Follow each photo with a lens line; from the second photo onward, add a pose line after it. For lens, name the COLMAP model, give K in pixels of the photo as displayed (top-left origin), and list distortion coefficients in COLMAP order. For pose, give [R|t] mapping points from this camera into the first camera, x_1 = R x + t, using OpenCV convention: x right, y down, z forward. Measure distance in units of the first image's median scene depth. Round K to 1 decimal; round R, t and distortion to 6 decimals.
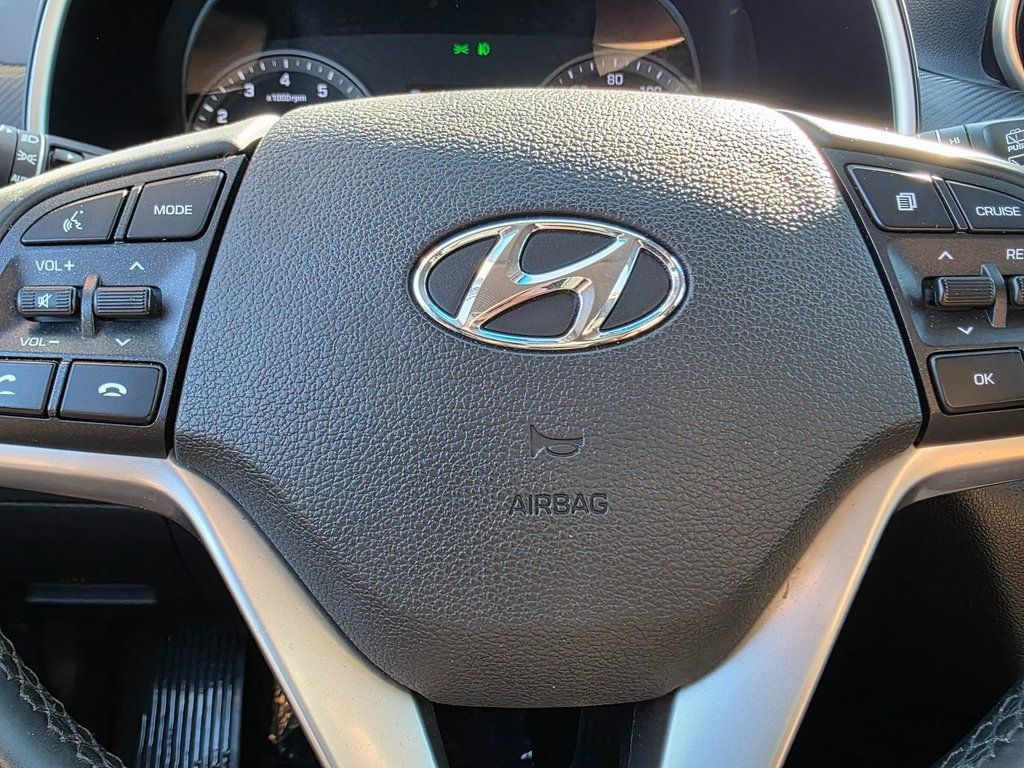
lens RADIAL K [[819.4, 0, 444.0], [0, 819.4, 371.3], [0, 0, 1]] dist [0.004912, -0.006928]
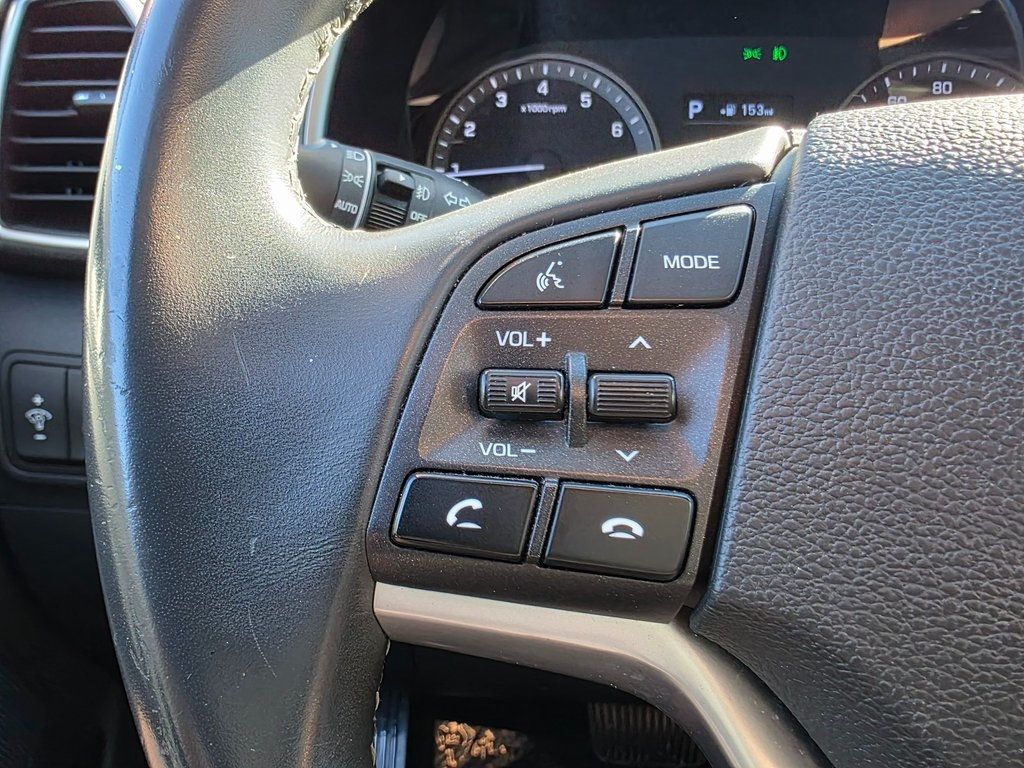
lens RADIAL K [[839.9, 0, 456.2], [0, 839.9, 365.7], [0, 0, 1]] dist [0.005044, -0.017084]
pose [[0.994002, 0.033597, -0.104074, -0.408942], [-0.036550, 0.998978, -0.026602, -0.076132], [0.103074, 0.030247, 0.994214, 0.253565]]
